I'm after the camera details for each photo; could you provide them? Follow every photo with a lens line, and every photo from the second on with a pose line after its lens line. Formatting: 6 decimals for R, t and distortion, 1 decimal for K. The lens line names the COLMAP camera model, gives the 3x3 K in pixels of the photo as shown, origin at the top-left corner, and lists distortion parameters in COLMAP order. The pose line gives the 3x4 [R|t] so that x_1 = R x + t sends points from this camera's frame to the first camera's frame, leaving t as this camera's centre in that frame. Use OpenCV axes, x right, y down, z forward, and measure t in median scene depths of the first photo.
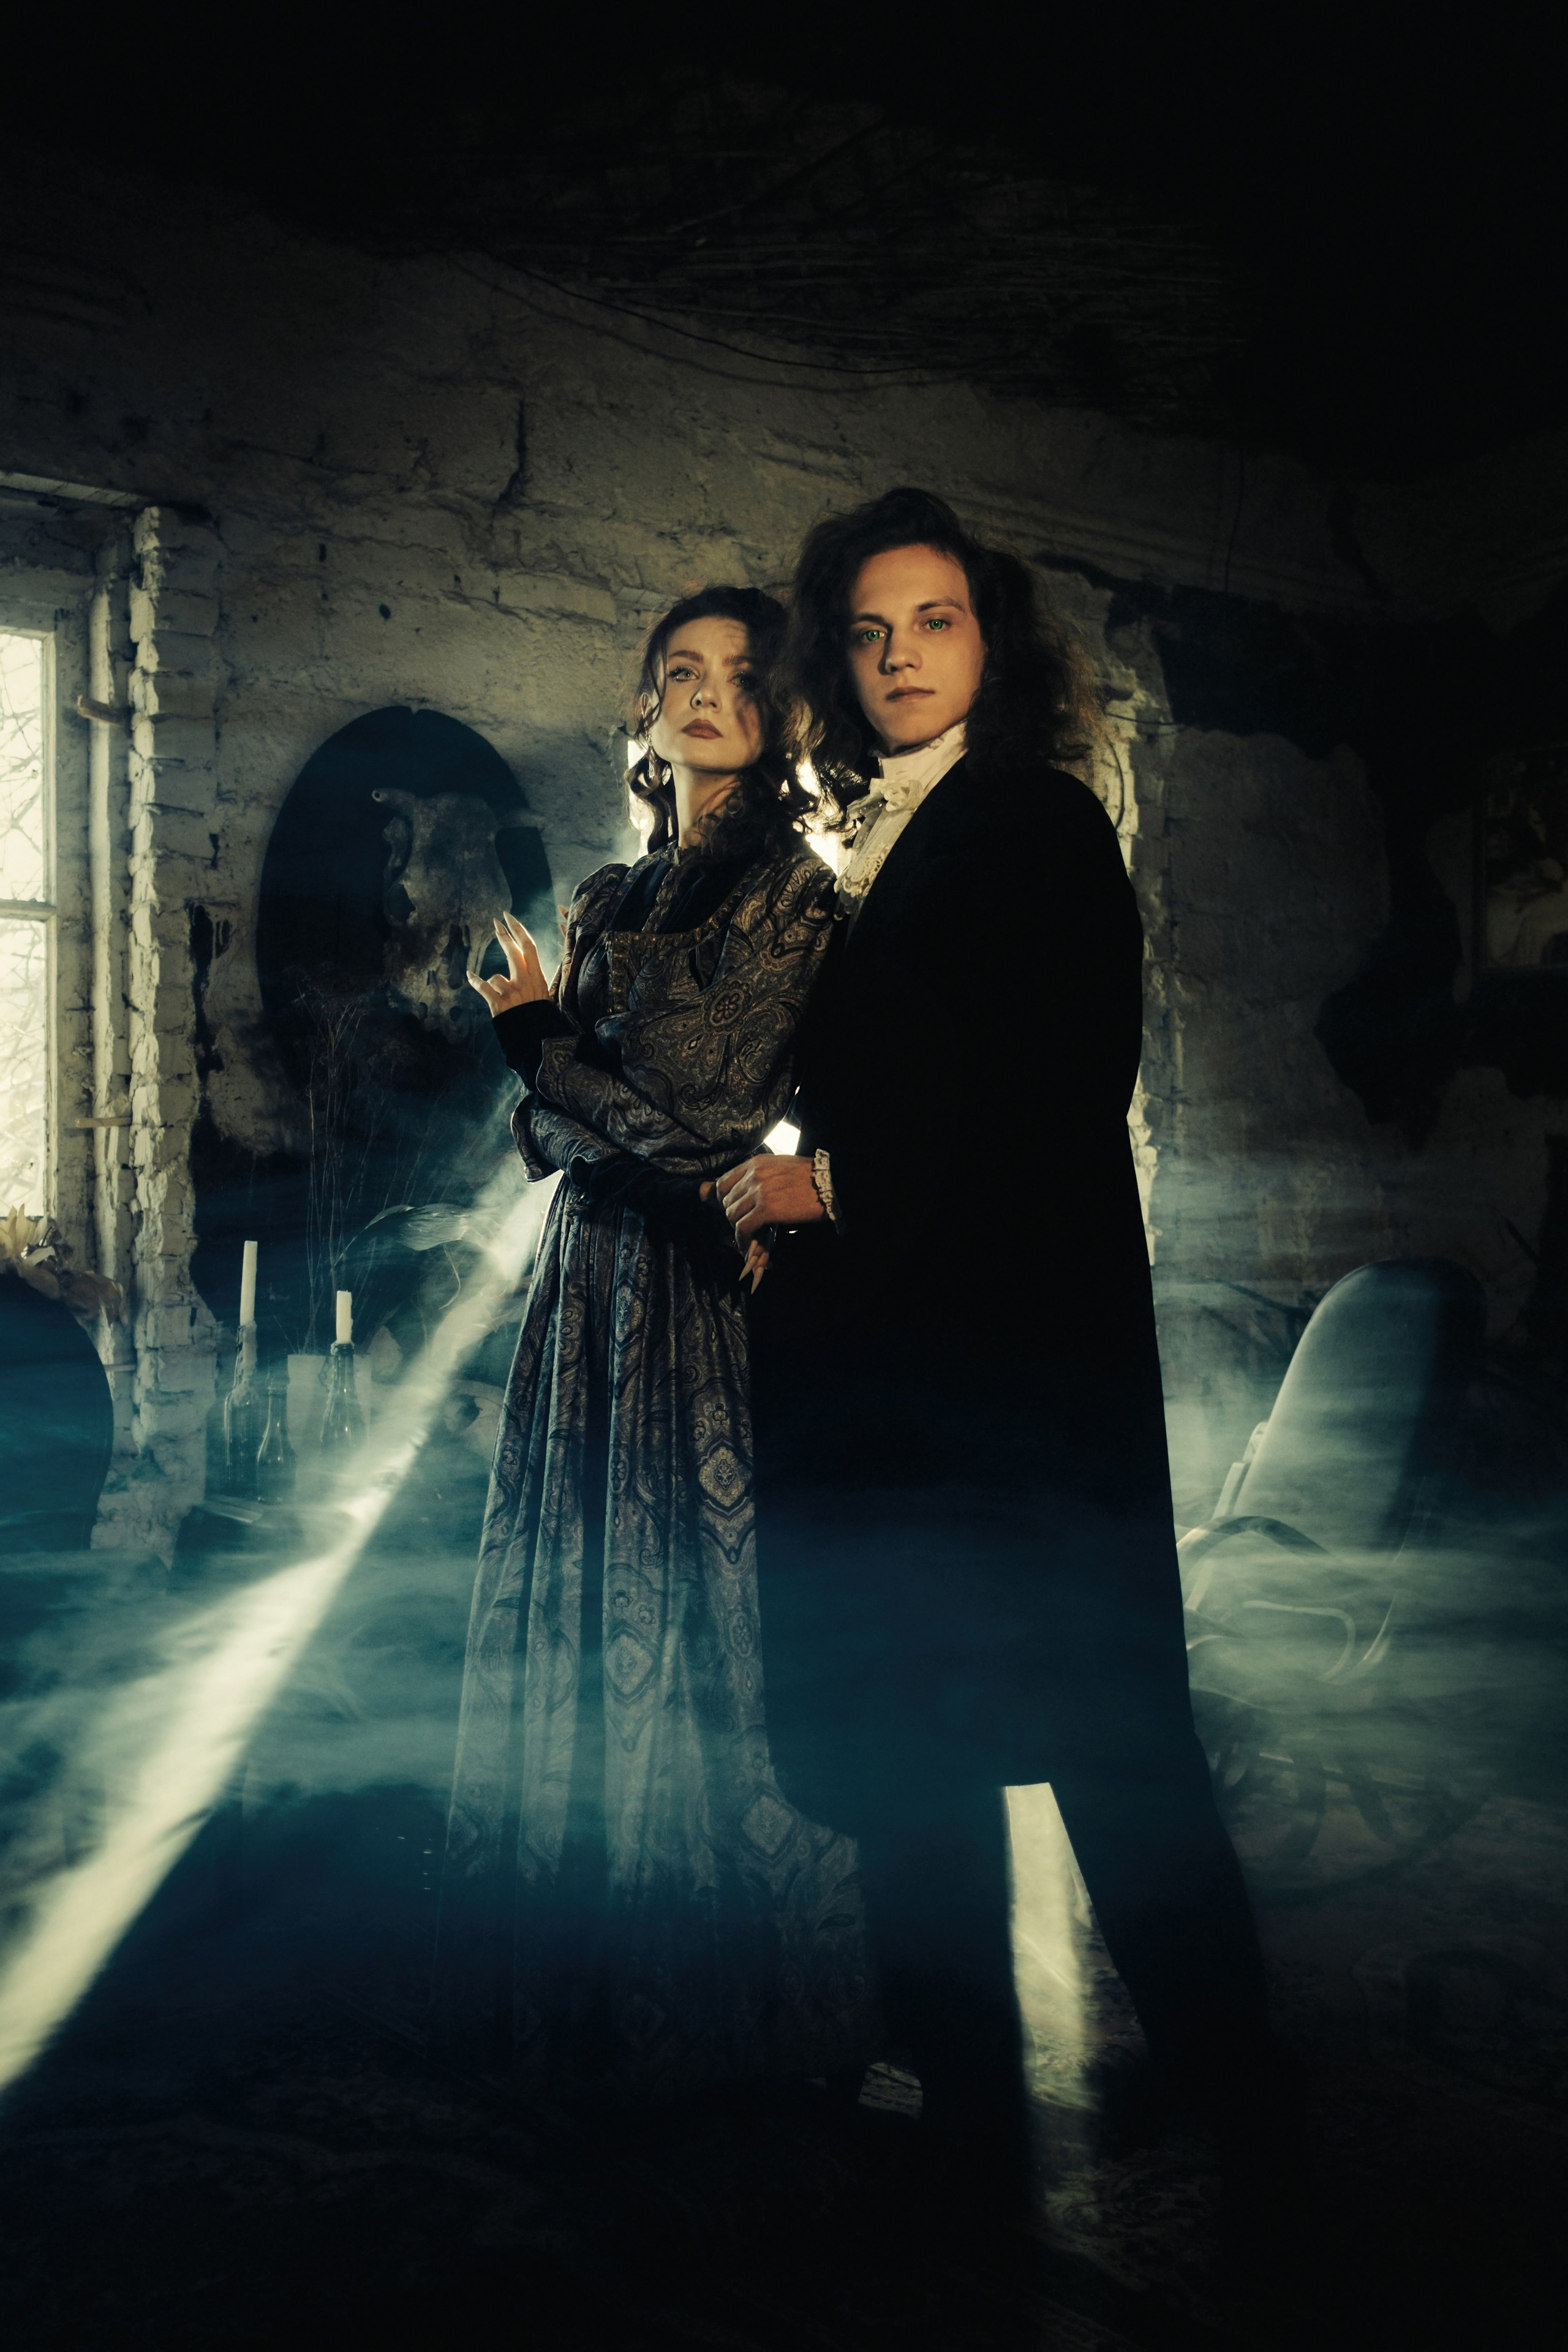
lens RADIAL K [[2298.6, 0, 775.6], [0, 2298.6, 1180.9], [0, 0, 1]] dist [-0.024994, 0.000000]
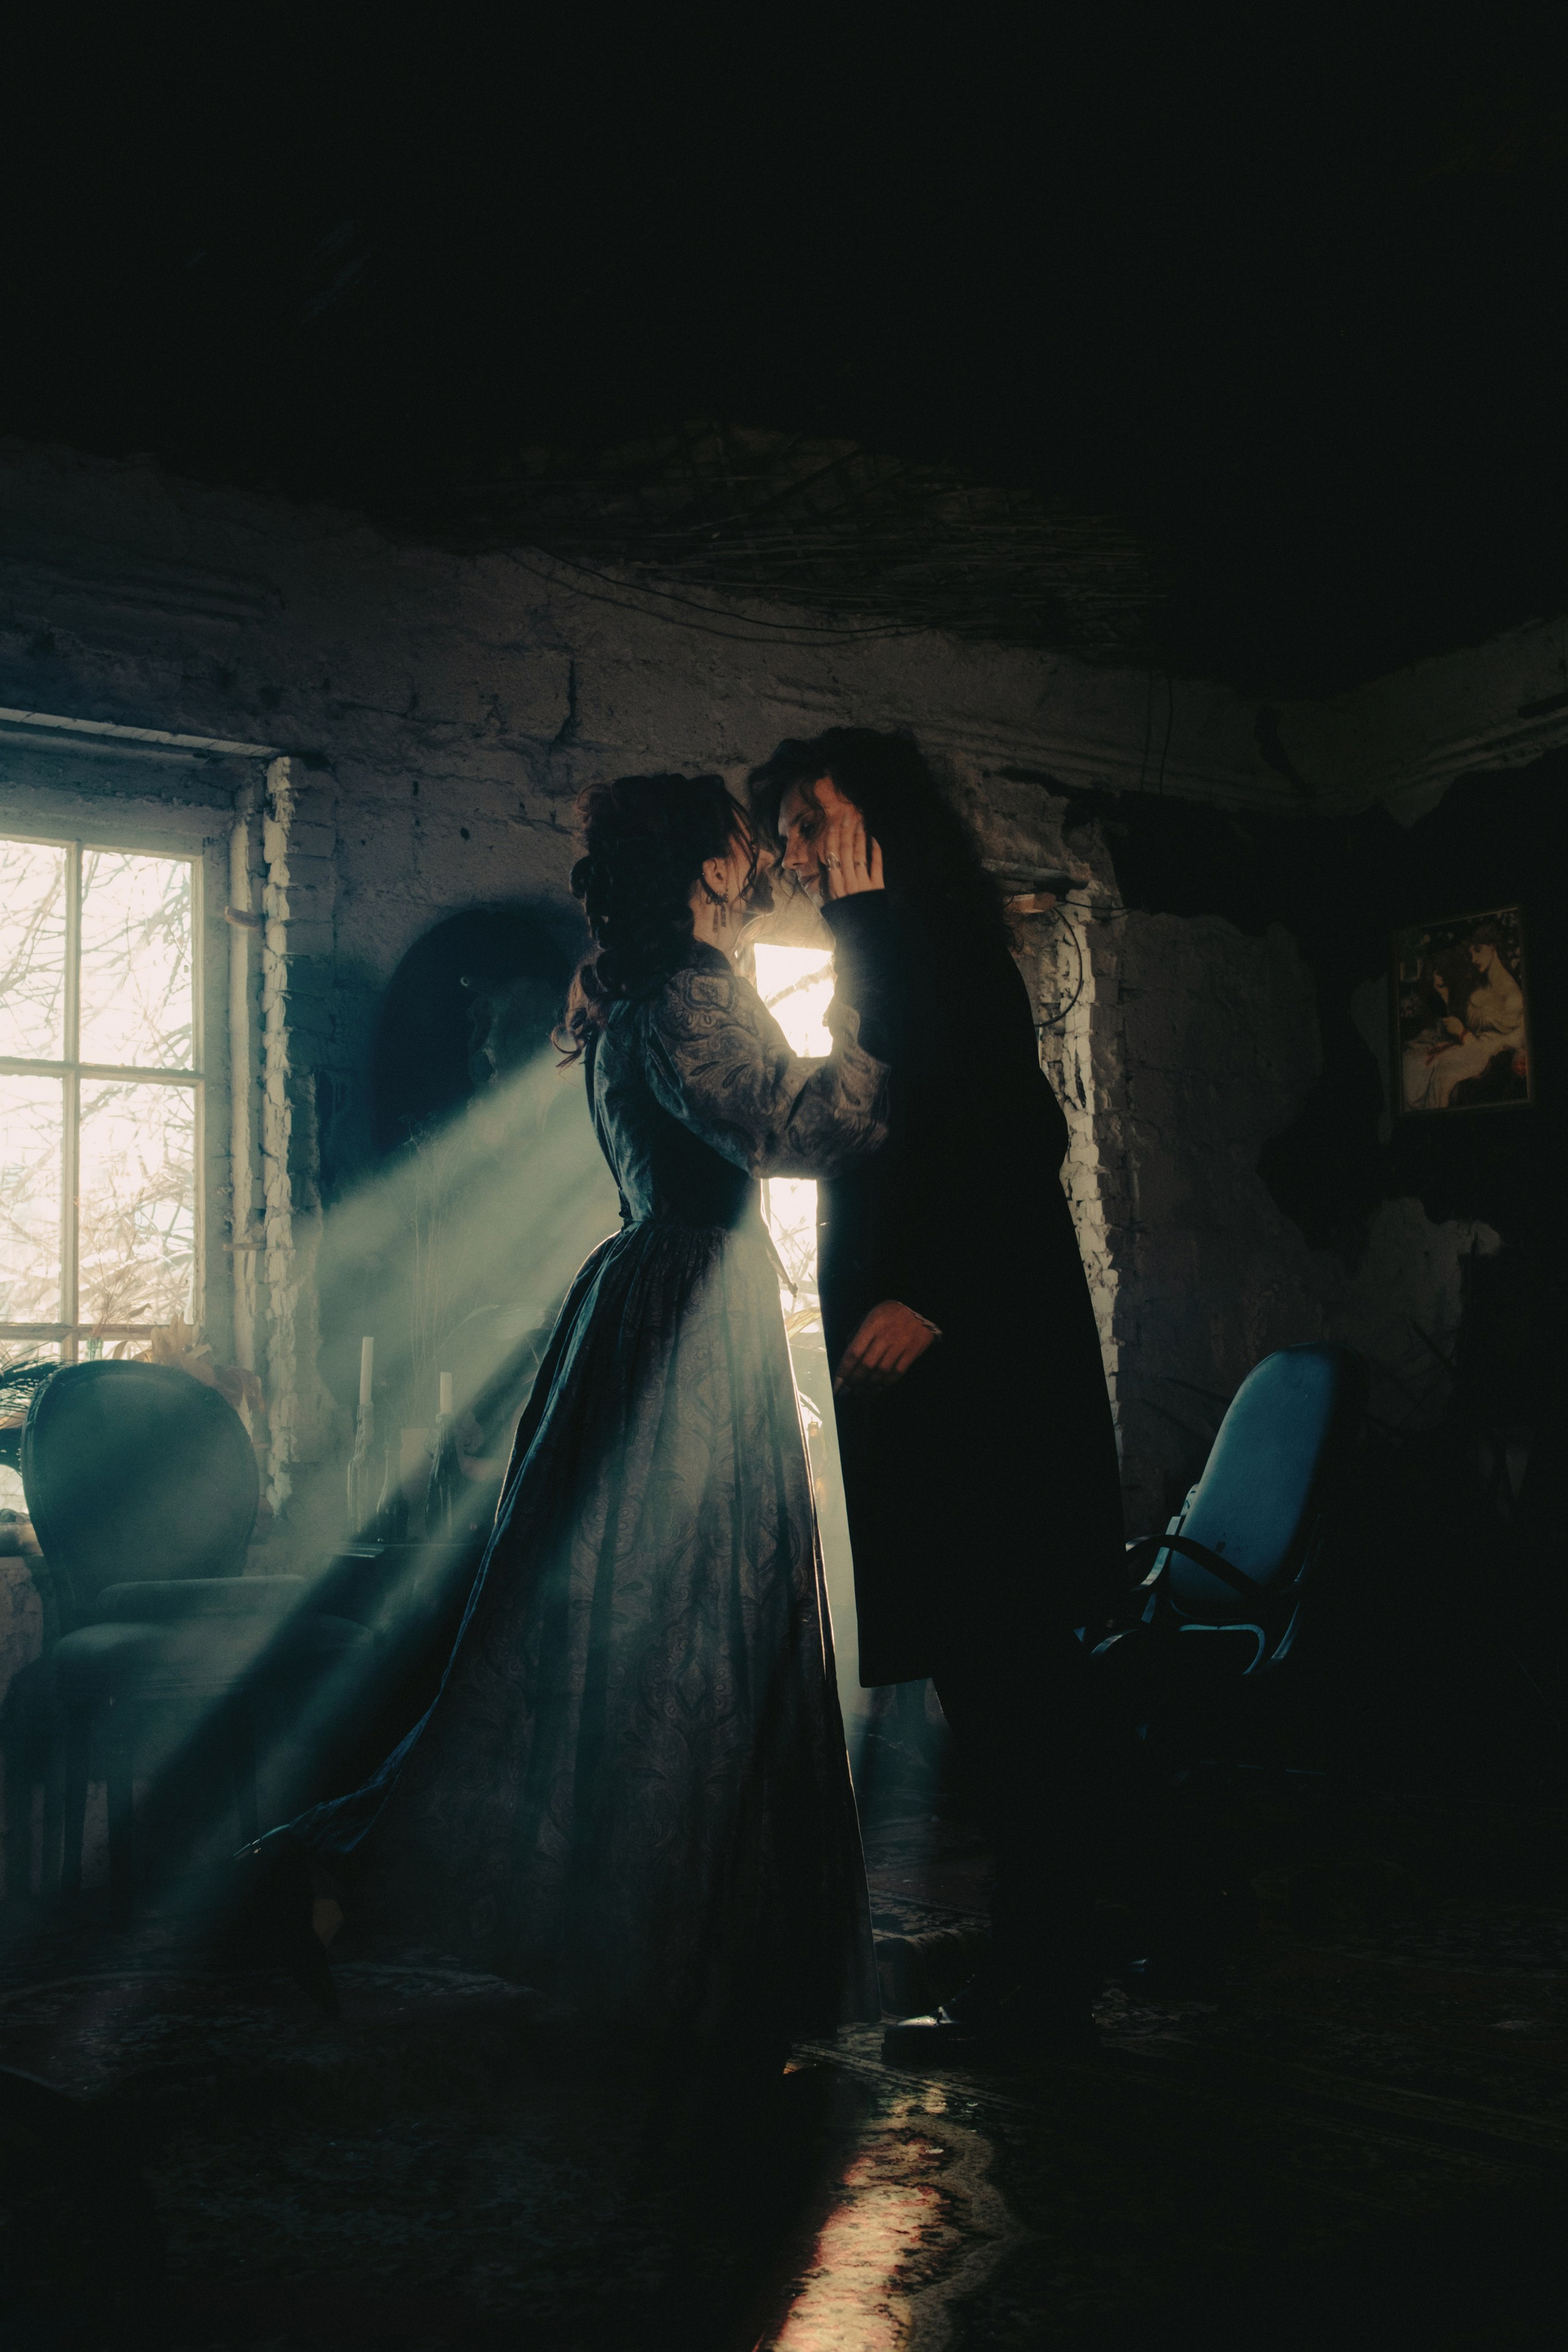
lens RADIAL K [[2298.6, 0, 782.0], [0, 2298.6, 1178.9], [0, 0, 1]] dist [-0.024994, 0.000000]
pose [[0.999854, -0.016540, -0.004368, 0.002965], [0.016160, 0.996978, -0.075984, 0.035798], [0.005612, 0.075903, 0.997099, -0.229804]]
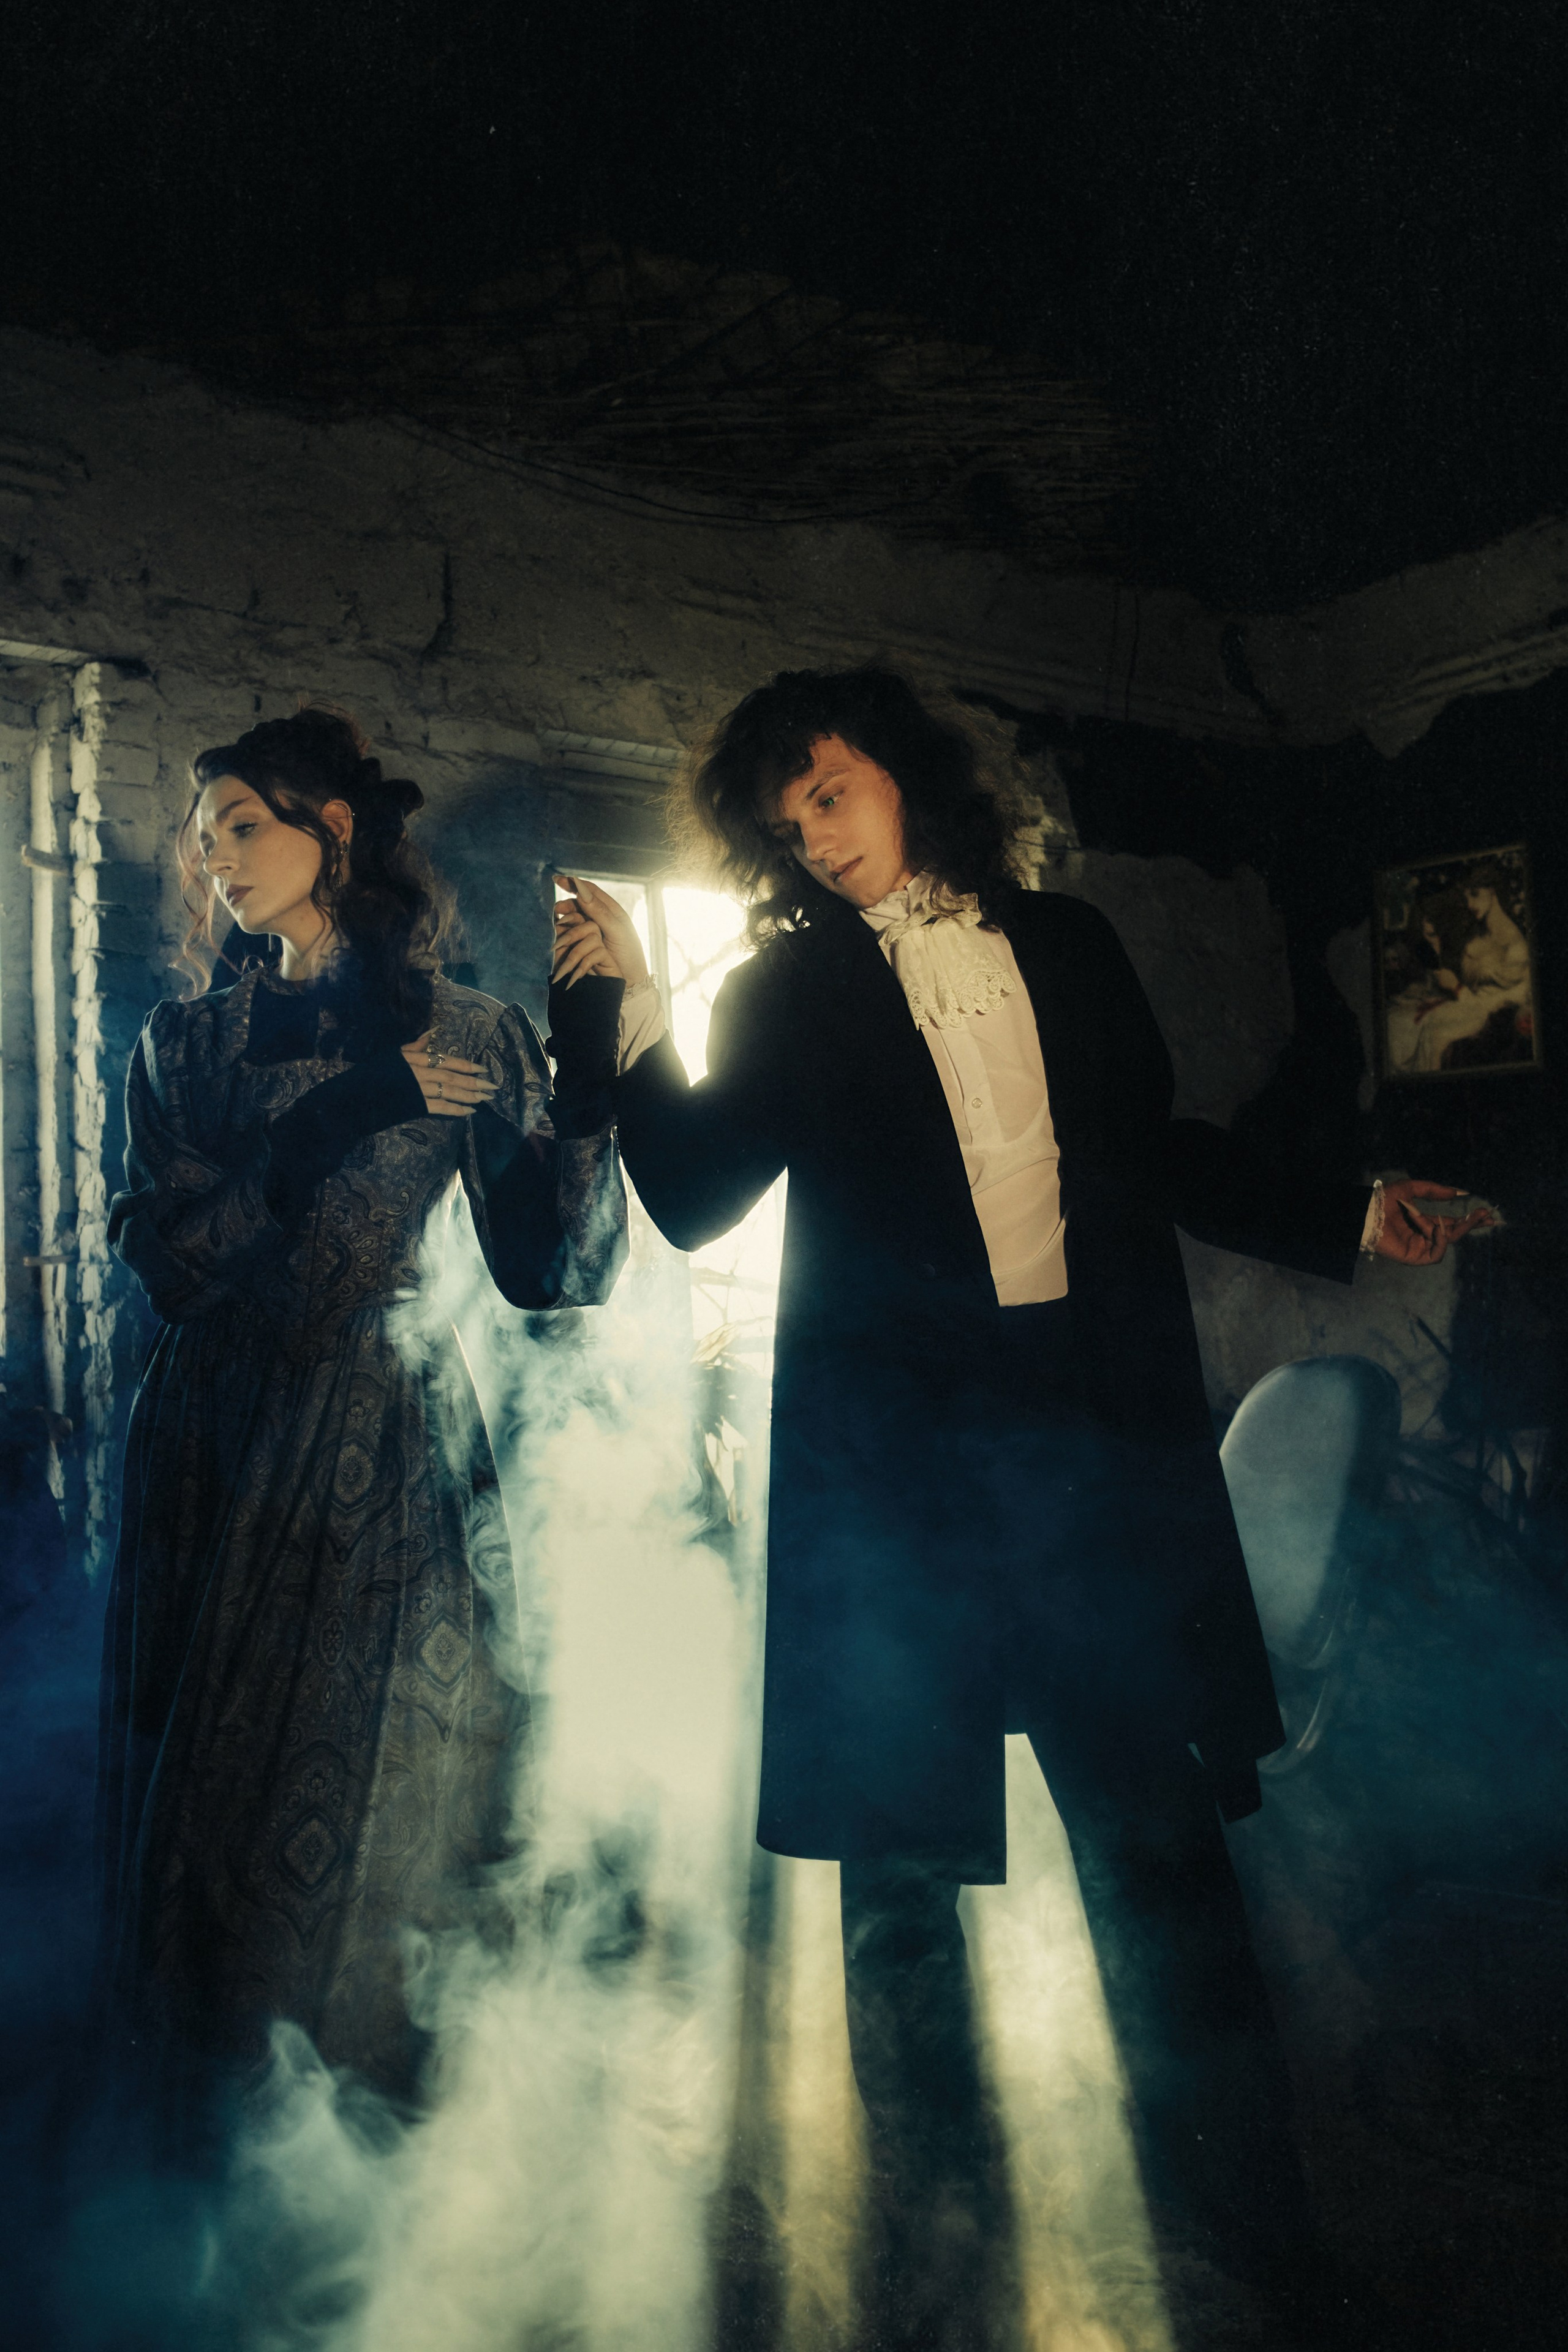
lens RADIAL K [[2298.6, 0, 788.8], [0, 2298.6, 1173.5], [0, 0, 1]] dist [-0.024994, 0.000000]
pose [[0.998836, -0.025321, 0.041044, -0.006317], [0.027545, 0.998130, -0.054576, 0.000718], [-0.039586, 0.055643, 0.997666, -0.030321]]
